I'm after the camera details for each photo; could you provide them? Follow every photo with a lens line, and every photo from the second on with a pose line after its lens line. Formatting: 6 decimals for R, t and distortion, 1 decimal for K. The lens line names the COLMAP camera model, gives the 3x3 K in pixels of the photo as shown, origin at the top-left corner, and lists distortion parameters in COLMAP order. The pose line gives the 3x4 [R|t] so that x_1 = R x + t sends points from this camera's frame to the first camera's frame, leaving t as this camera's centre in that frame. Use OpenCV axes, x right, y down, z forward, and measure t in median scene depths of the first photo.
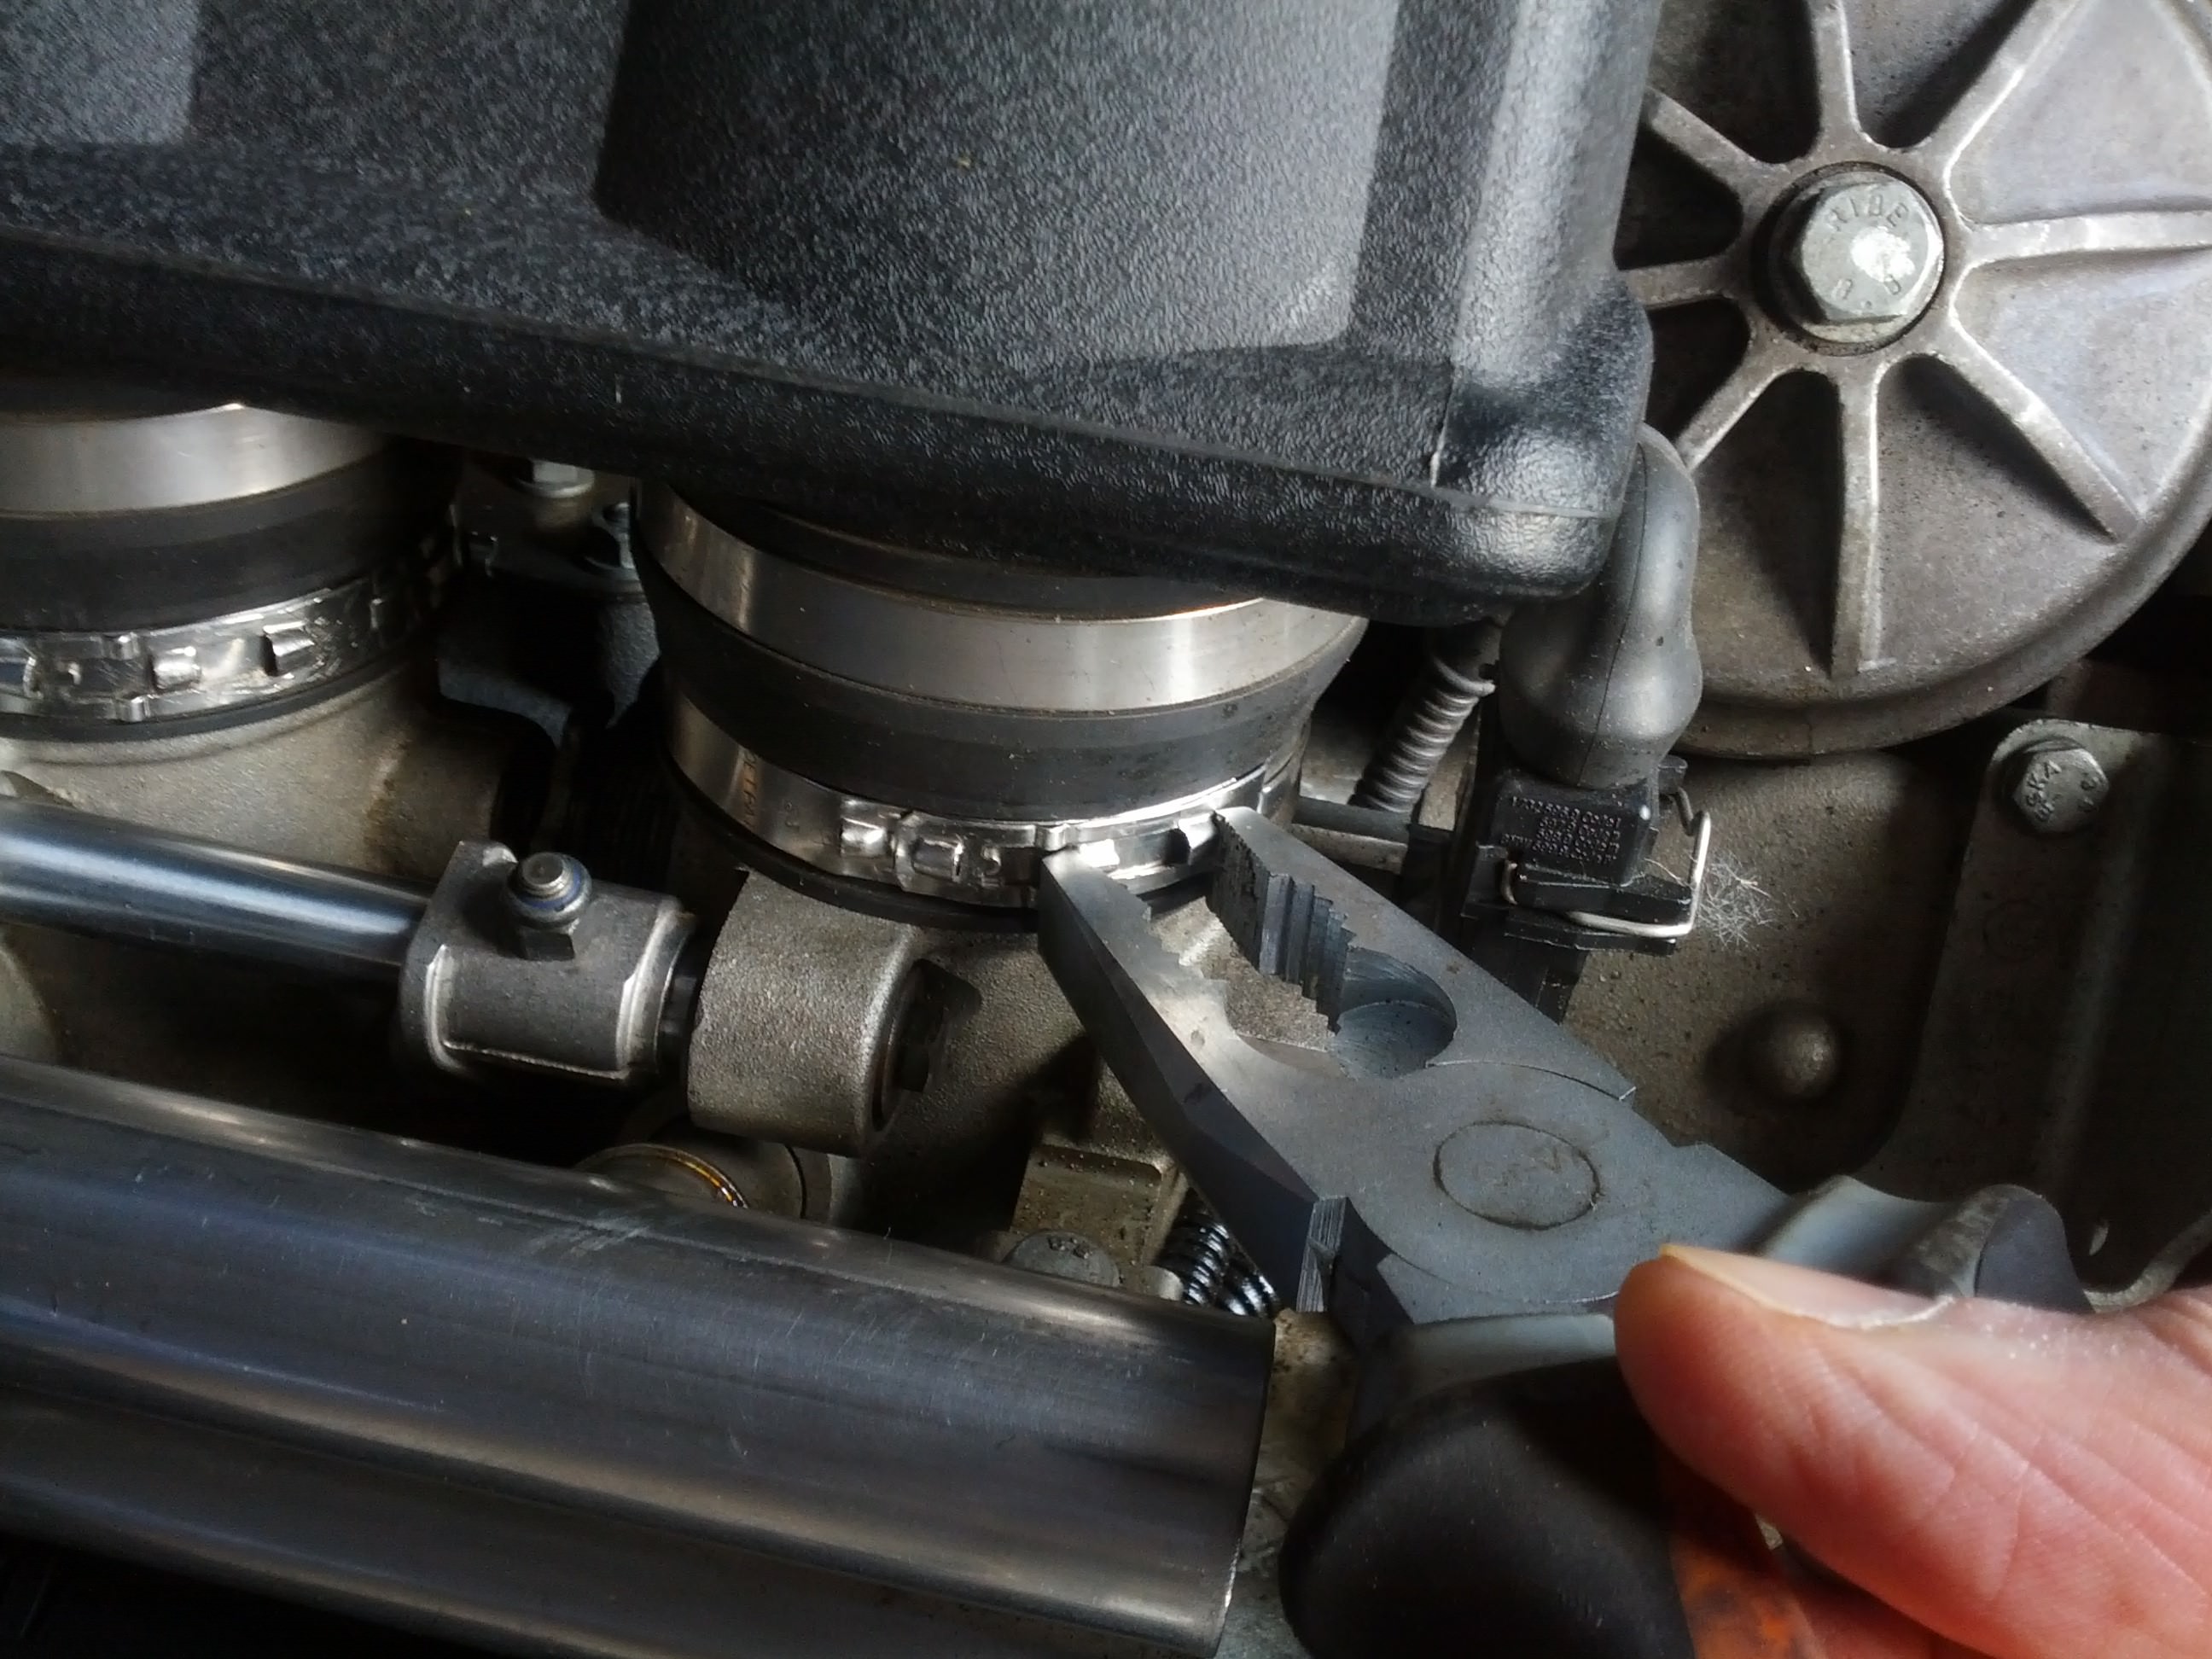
lens RADIAL K [[2207.5, 0, 1124.7], [0, 2207.5, 892.2], [0, 0, 1]] dist [-0.033662, 0.000000]
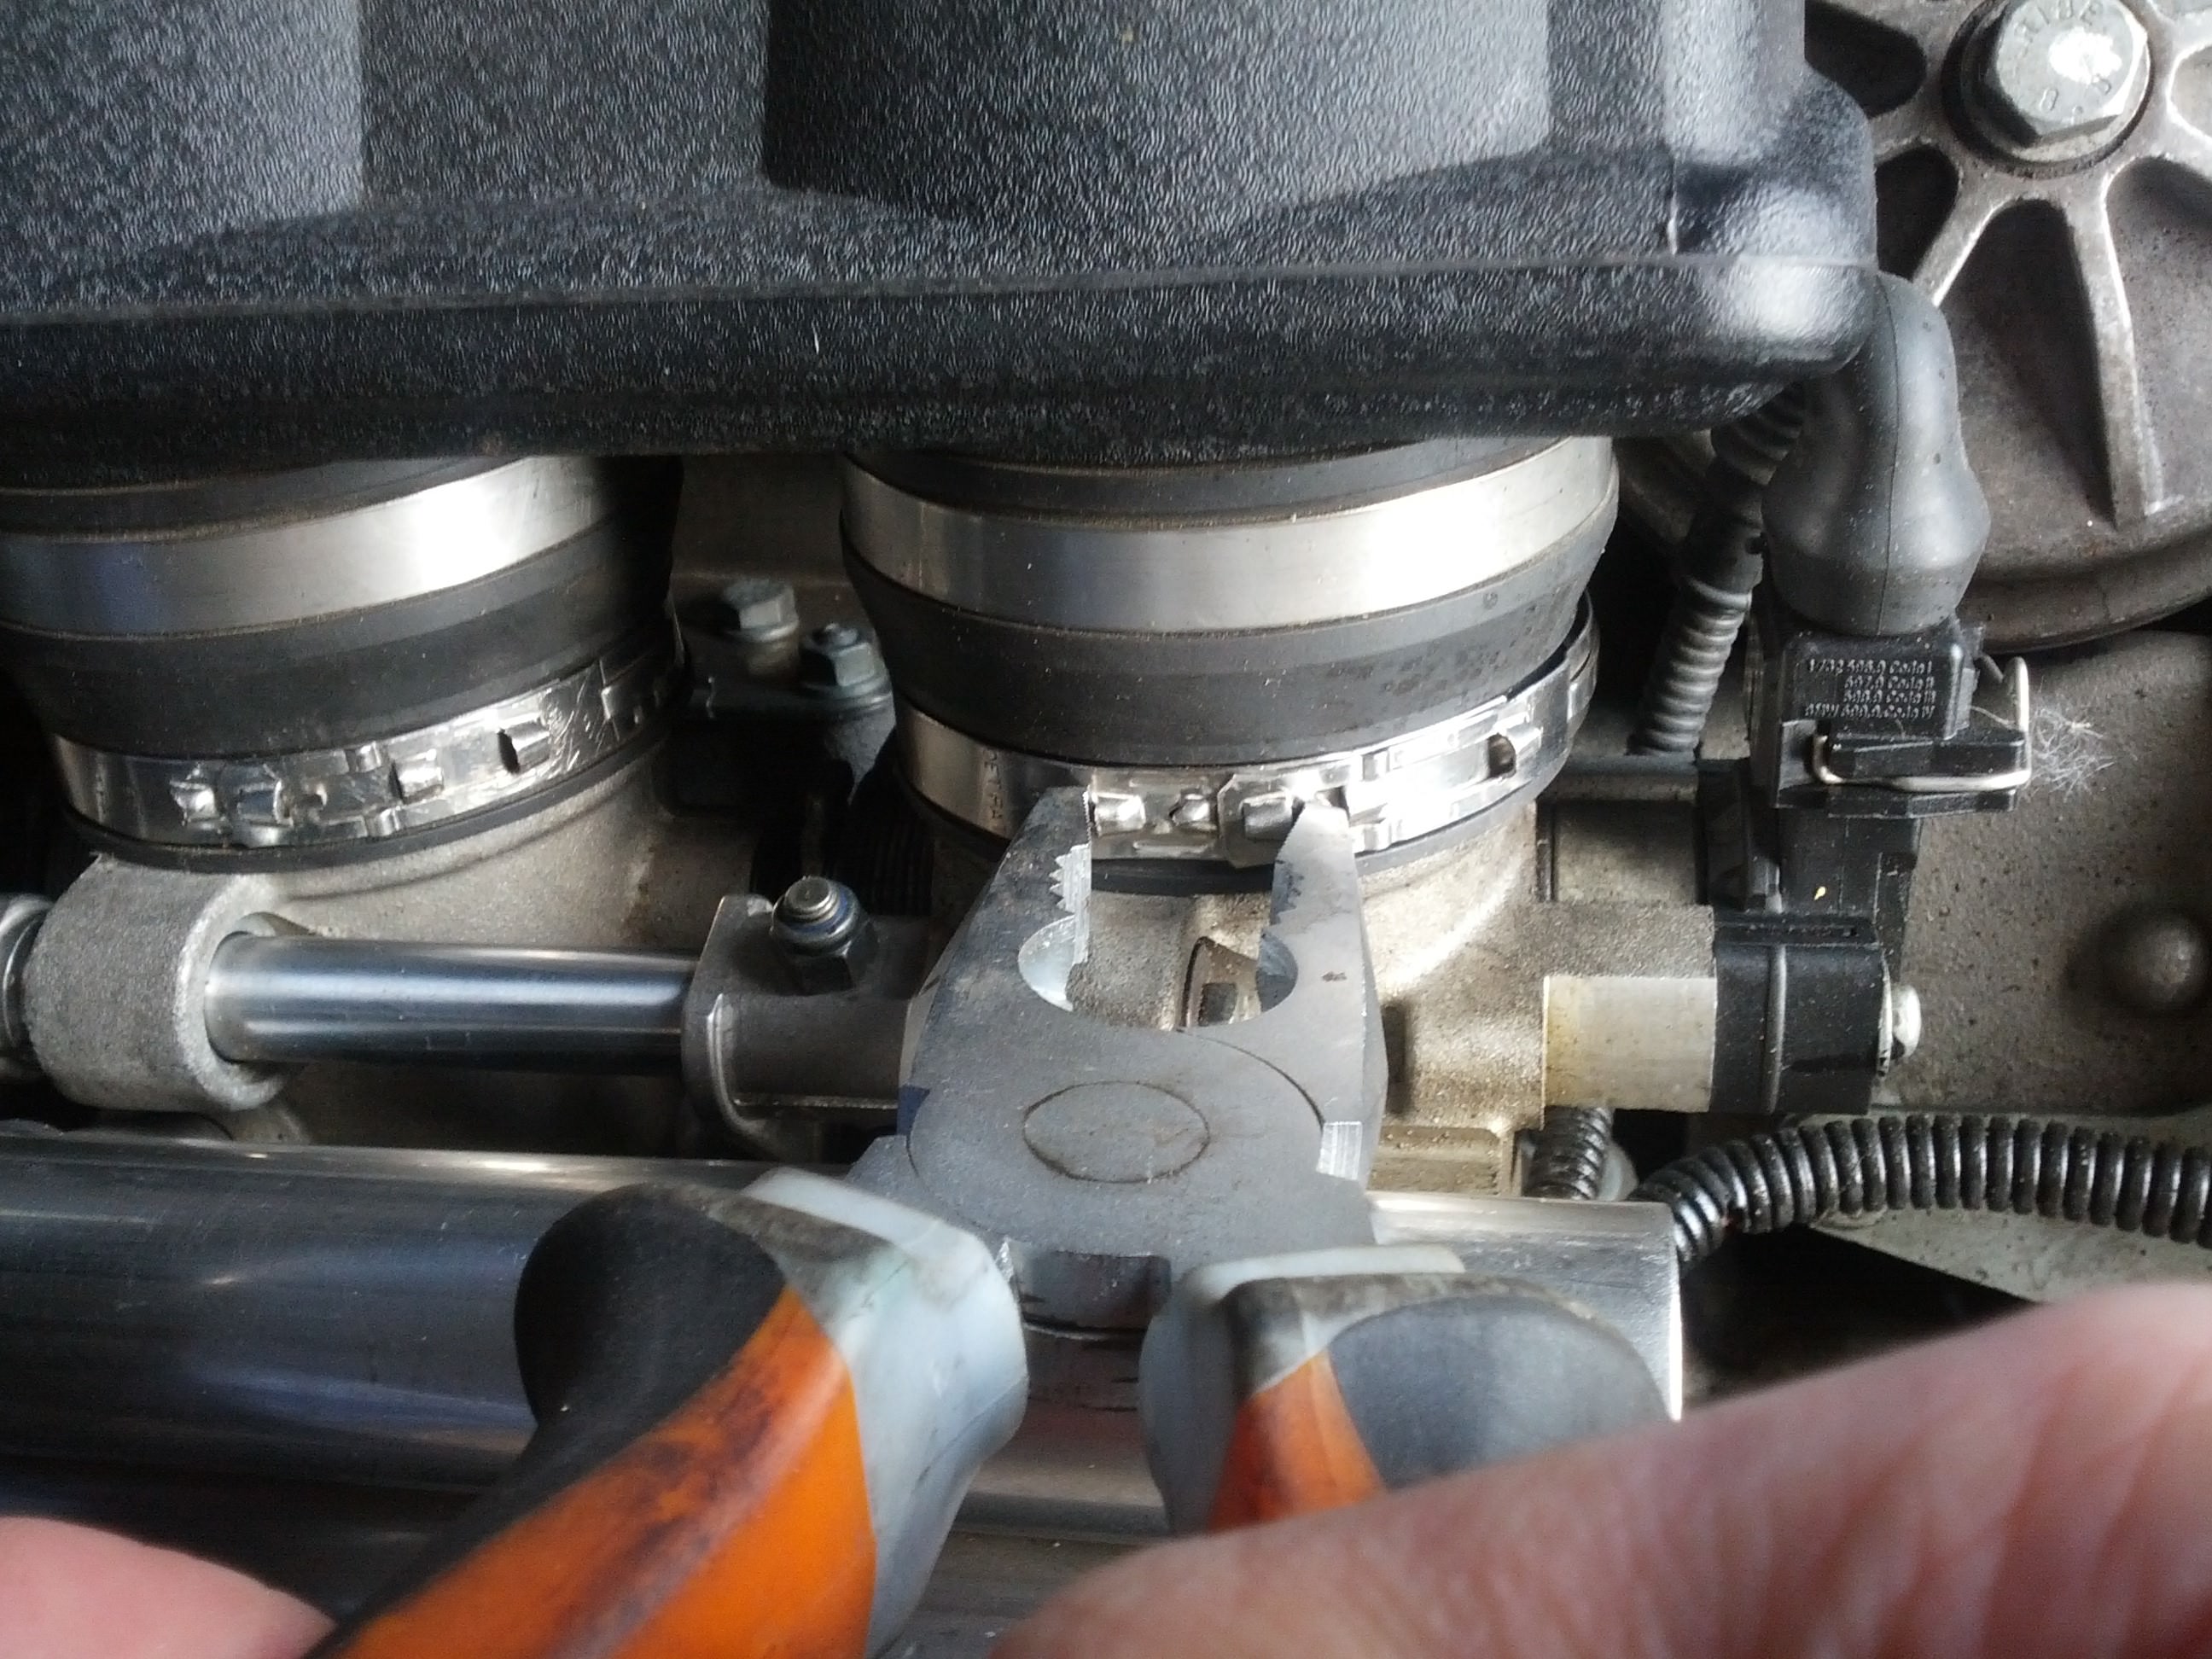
lens RADIAL K [[2207.5, 0, 1108.2], [0, 2207.5, 881.6], [0, 0, 1]] dist [-0.033662, 0.000000]
pose [[0.980513, -0.169293, -0.099675, -0.038034], [0.156021, 0.979349, -0.128580, 0.126621], [0.119384, 0.110523, 0.986677, 0.064541]]
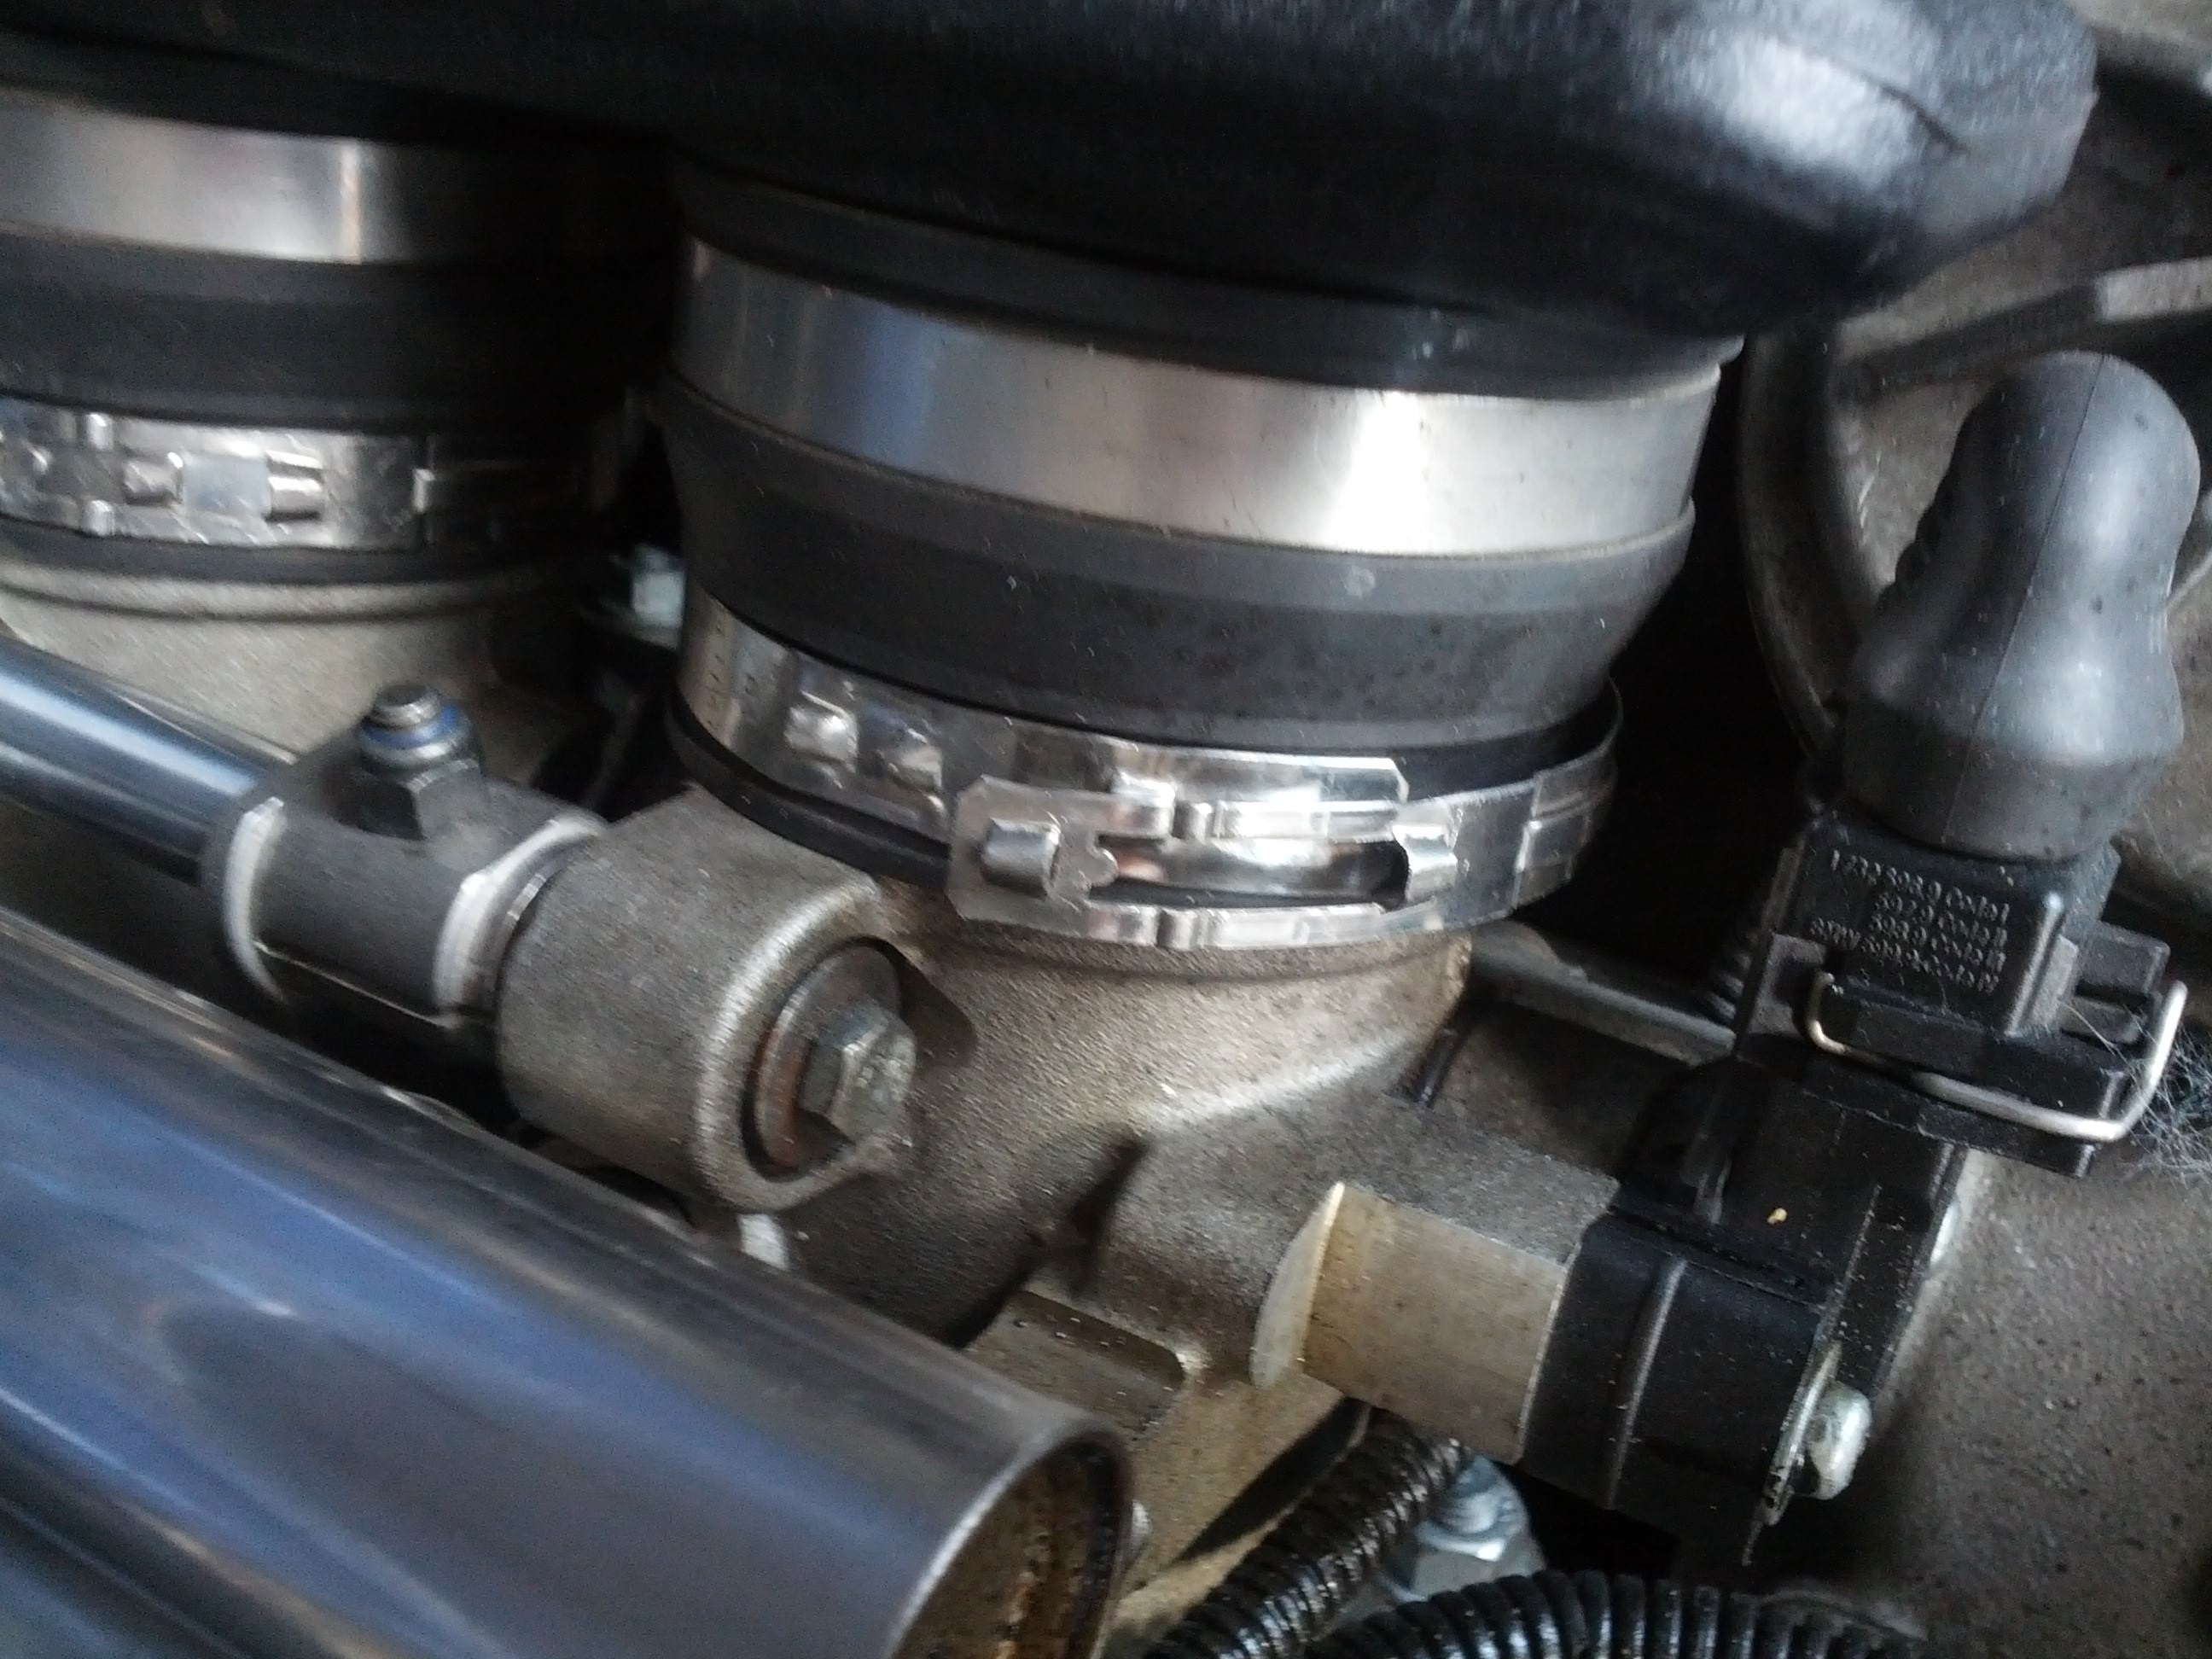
lens RADIAL K [[2207.5, 0, 1081.6], [0, 2207.5, 875.2], [0, 0, 1]] dist [-0.033662, 0.000000]
pose [[0.940988, 0.141000, -0.307668, 0.177972], [-0.227270, 0.936873, -0.265738, 0.185278], [0.250777, 0.319980, 0.913632, 0.399230]]
